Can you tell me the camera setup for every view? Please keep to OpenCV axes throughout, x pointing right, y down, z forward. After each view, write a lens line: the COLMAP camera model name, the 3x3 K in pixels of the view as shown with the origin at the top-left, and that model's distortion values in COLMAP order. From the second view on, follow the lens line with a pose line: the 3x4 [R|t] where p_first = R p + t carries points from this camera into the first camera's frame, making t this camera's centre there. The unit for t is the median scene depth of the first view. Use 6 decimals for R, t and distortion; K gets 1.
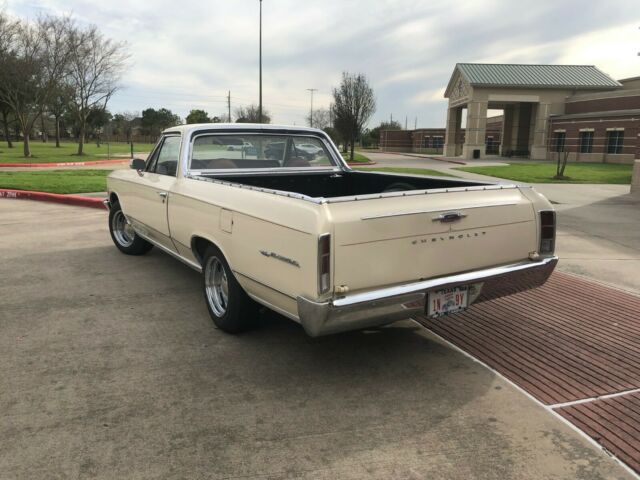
lens RADIAL K [[525.1, 0, 320.0], [0, 525.1, 240.0], [0, 0, 1]] dist [0.012967, -0.001715]
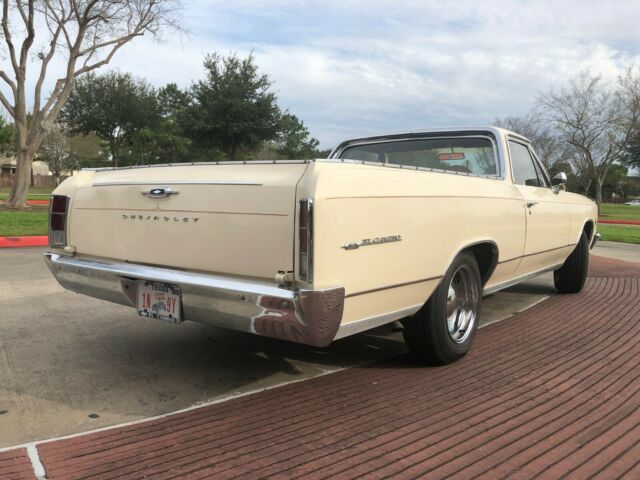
lens RADIAL K [[524.5, 0, 316.7], [0, 524.5, 240.2], [0, 0, 1]] dist [0.015809, -0.009480]
pose [[0.350357, 0.072987, -0.933768, 0.825724], [-0.189402, 0.981883, 0.005683, -0.017014], [0.917266, 0.174867, 0.357834, 0.725388]]
